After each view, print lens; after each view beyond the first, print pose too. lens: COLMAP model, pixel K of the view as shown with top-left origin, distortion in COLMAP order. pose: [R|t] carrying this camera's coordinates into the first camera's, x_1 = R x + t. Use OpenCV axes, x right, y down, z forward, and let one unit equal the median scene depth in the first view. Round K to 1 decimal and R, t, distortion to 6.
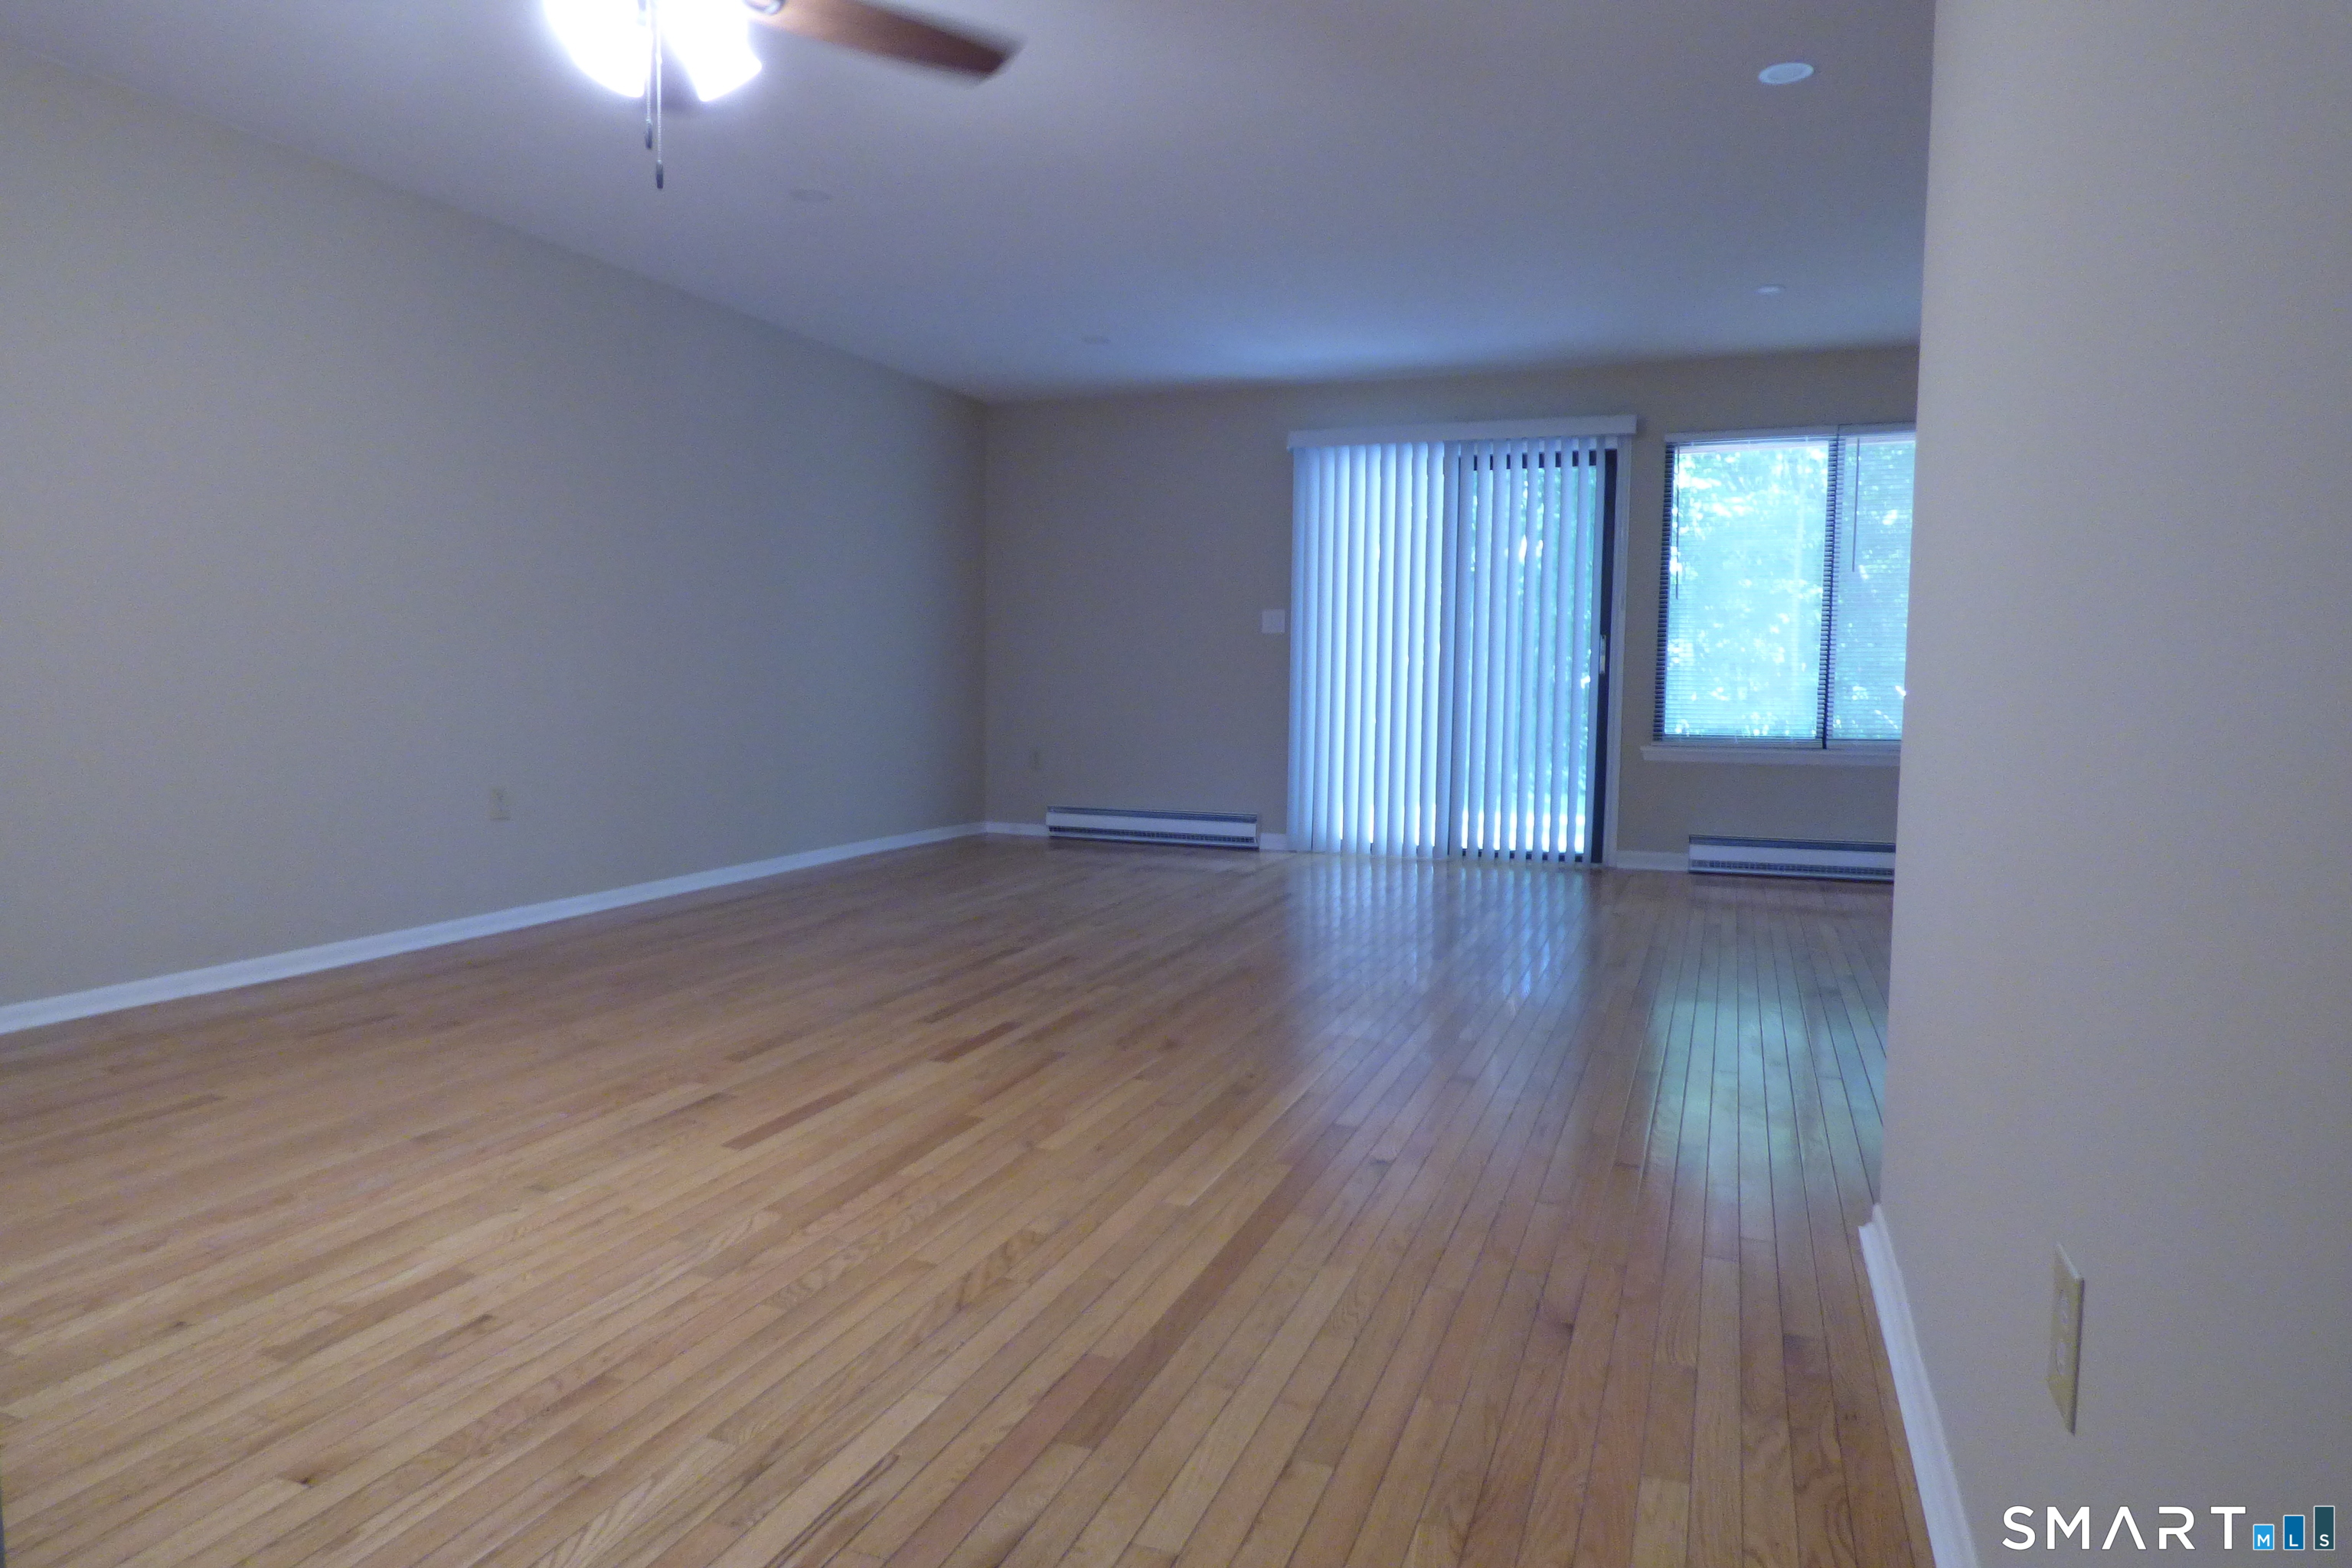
lens RADIAL K [[1461.7, 0, 1194.0], [0, 1461.7, 788.2], [0, 0, 1]] dist [-0.004547, 0.002561]
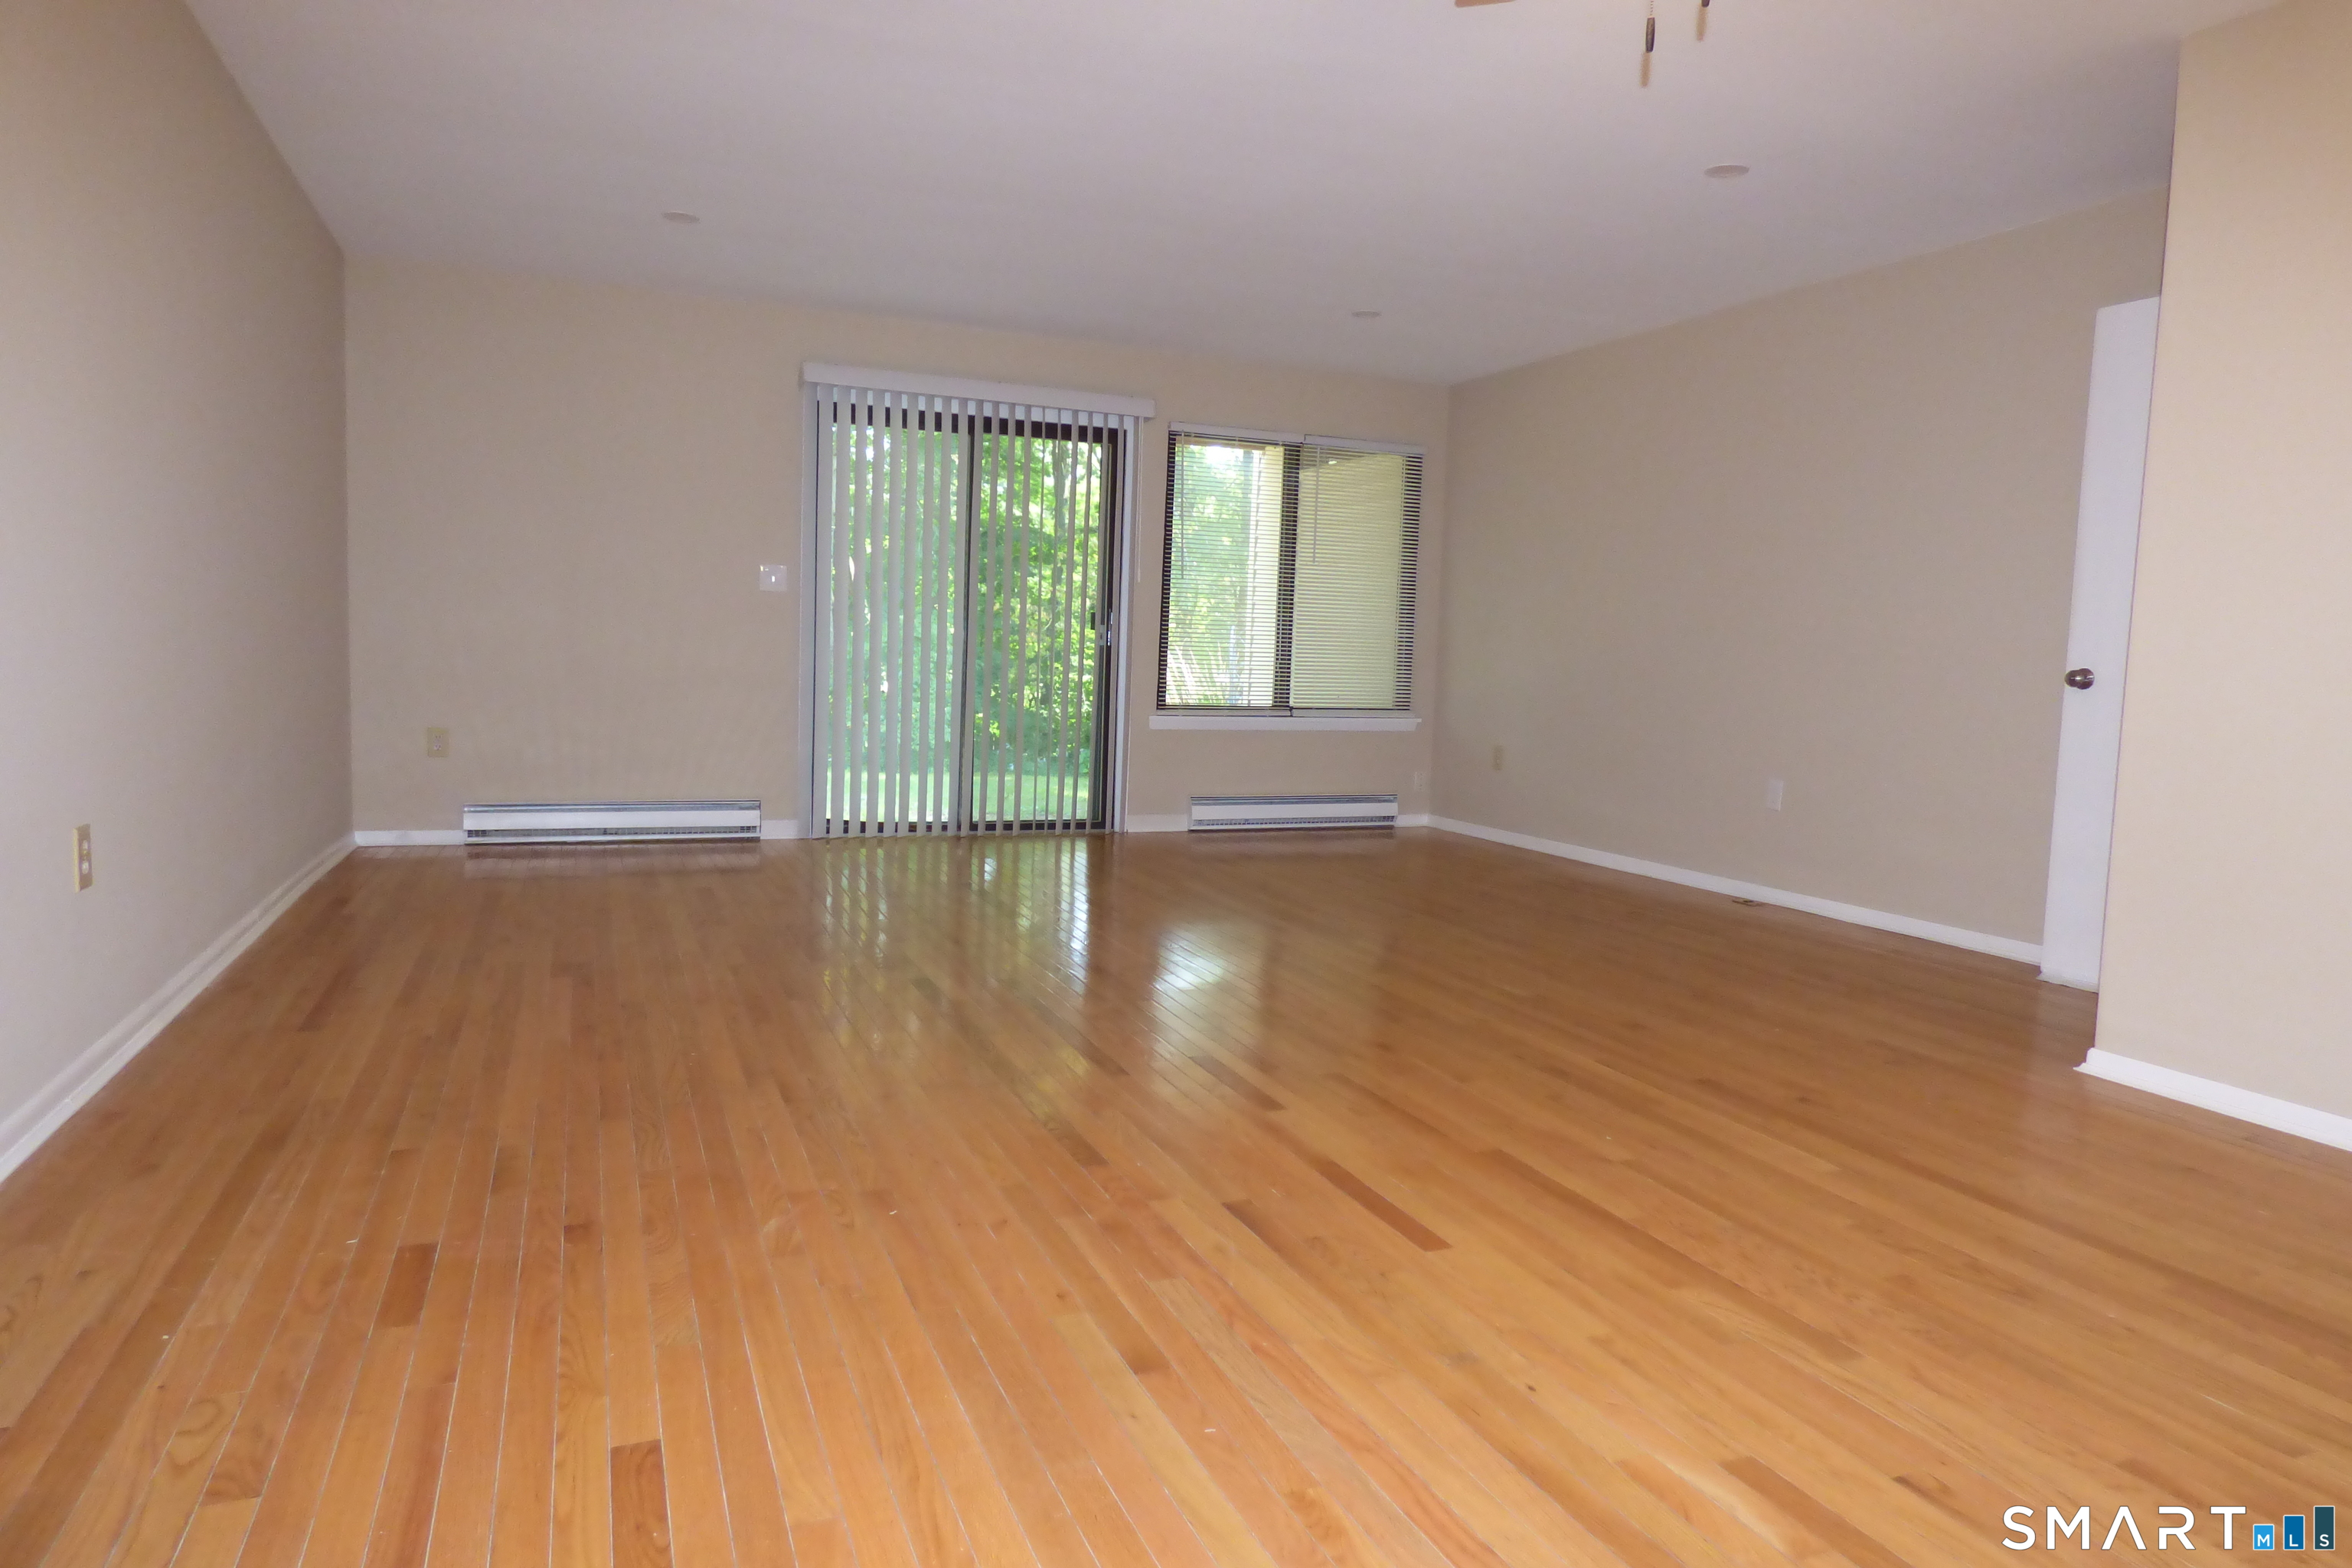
lens RADIAL K [[1461.7, 0, 1194.0], [0, 1461.7, 788.2], [0, 0, 1]] dist [-0.004547, 0.002561]
pose [[0.695499, -0.047168, 0.716978, -0.882166], [0.024889, 0.998826, 0.041566, -0.040662], [-0.718096, -0.011065, 0.695856, 0.485109]]
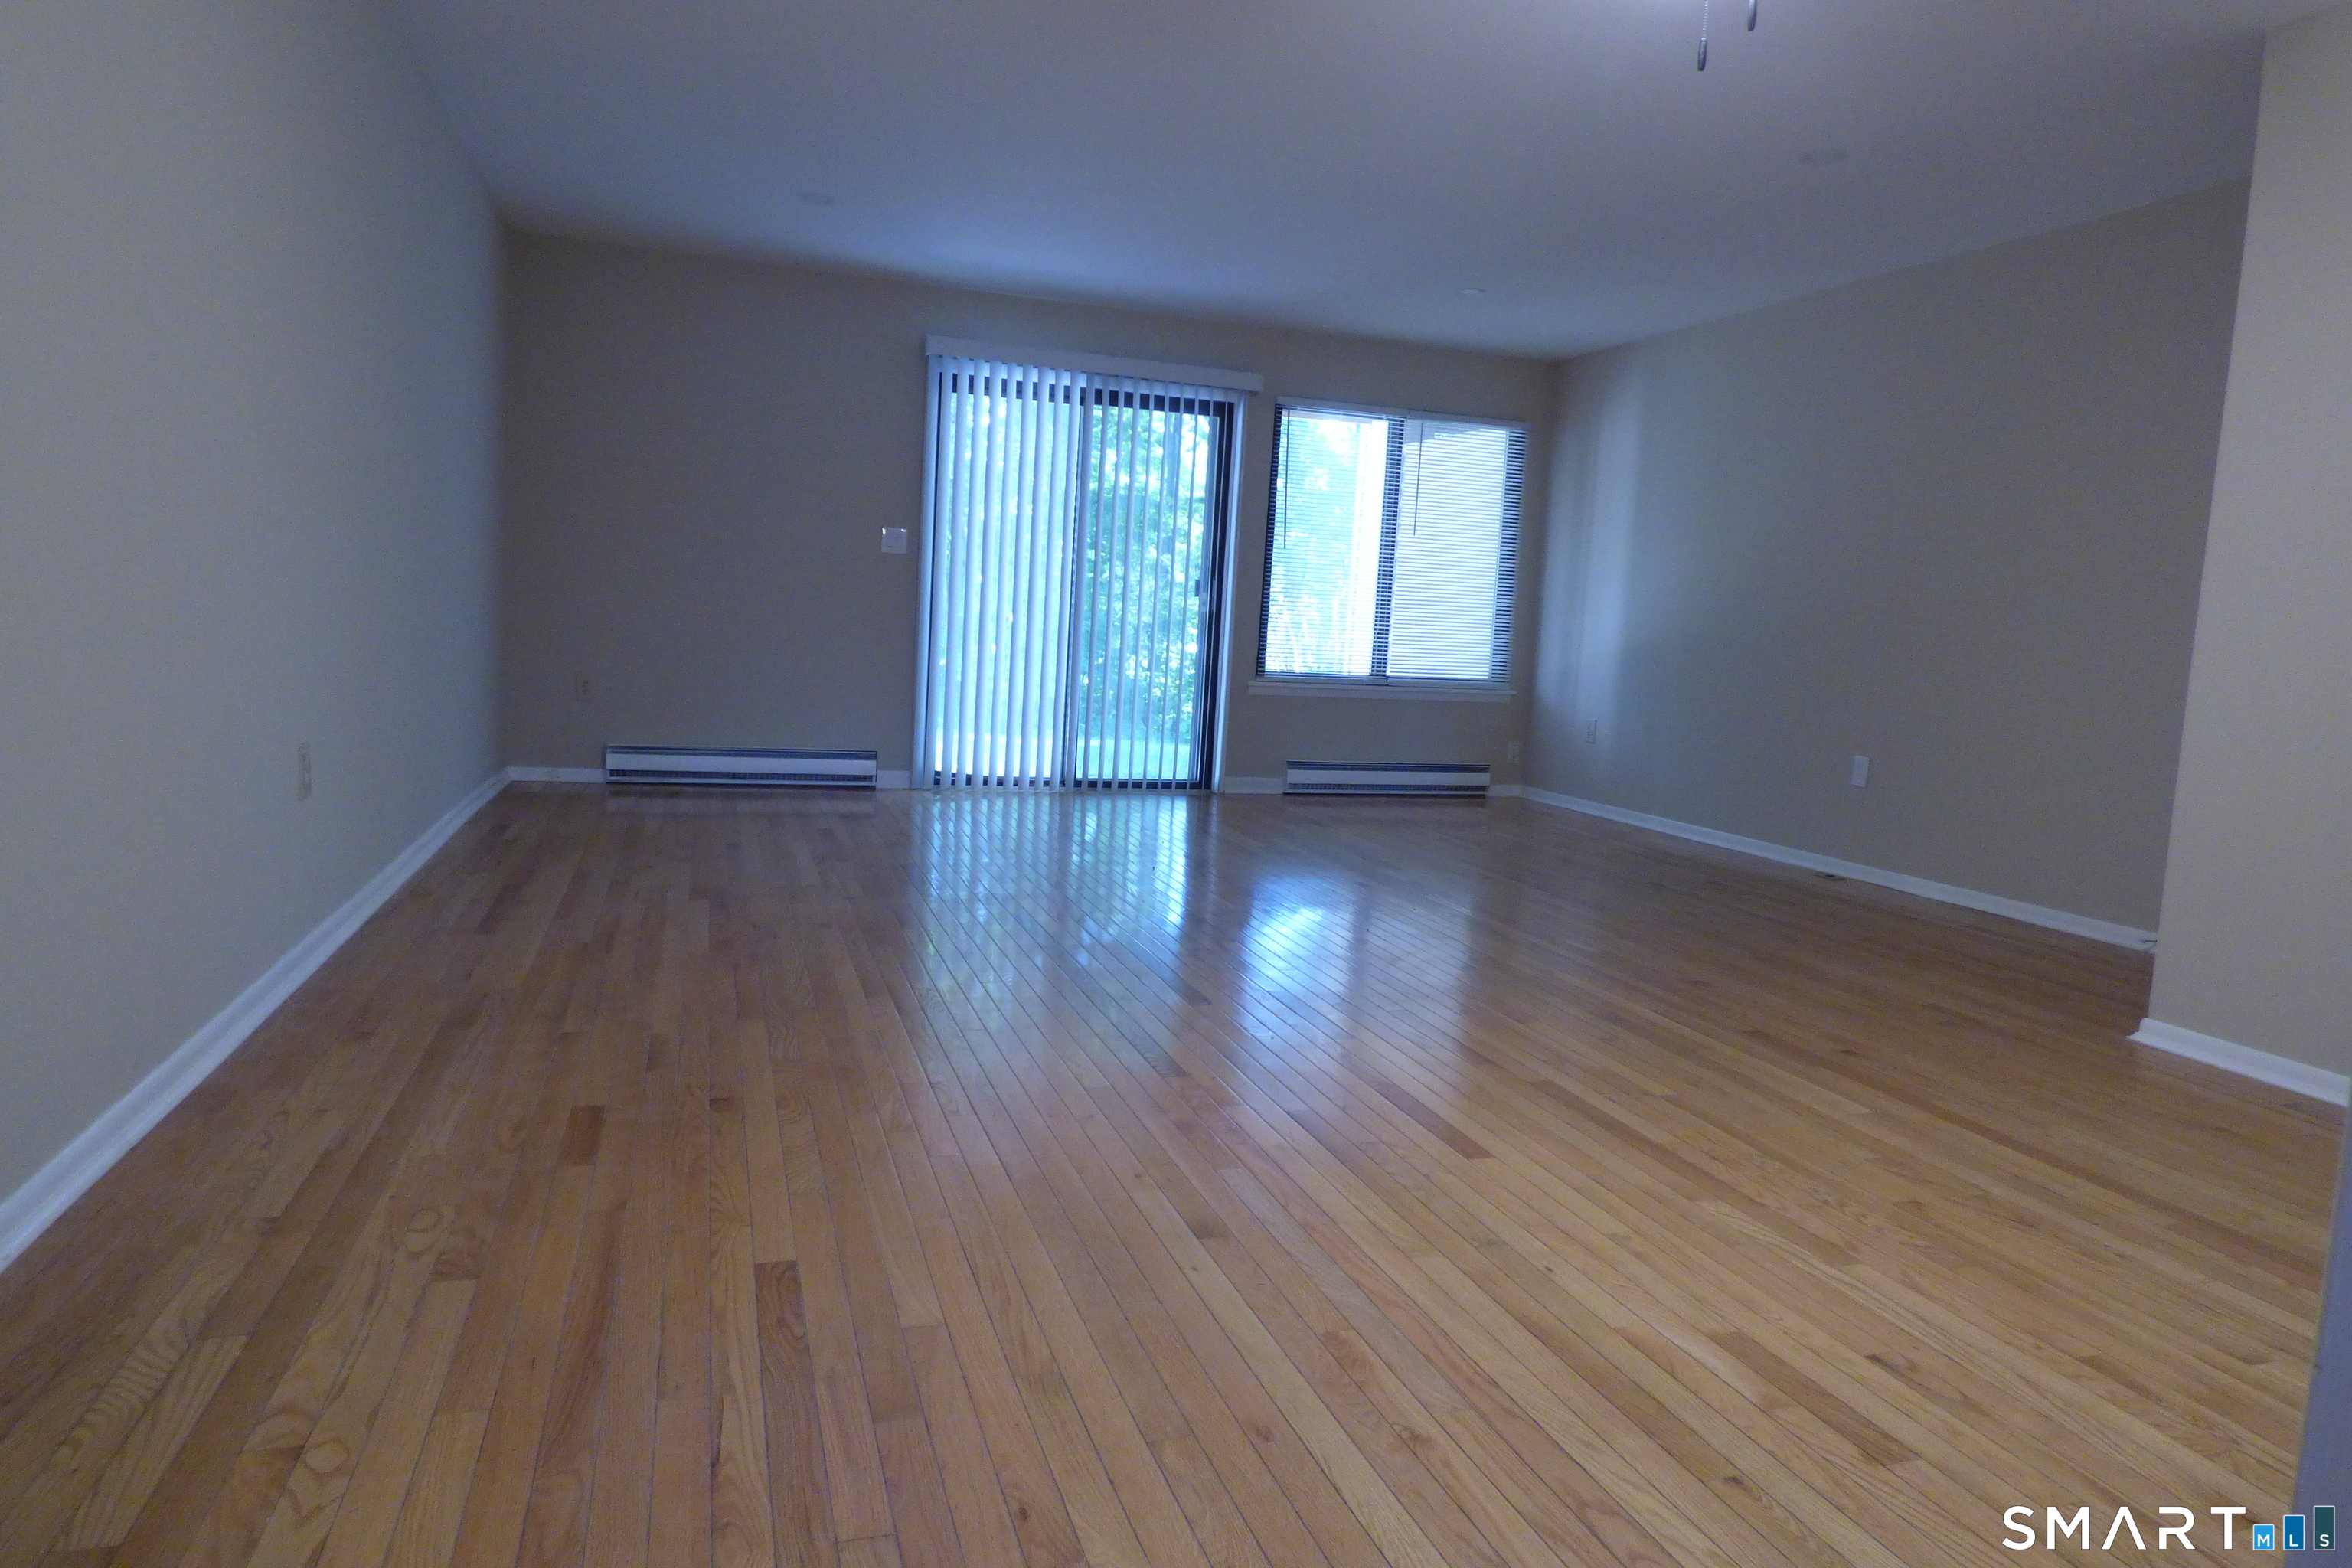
lens RADIAL K [[1461.7, 0, 1194.0], [0, 1461.7, 788.2], [0, 0, 1]] dist [-0.004547, 0.002561]
pose [[0.745960, -0.040529, 0.664757, -0.928232], [0.000833, 0.998203, 0.059924, -0.028674], [-0.665991, -0.044147, 0.744653, 0.417959]]
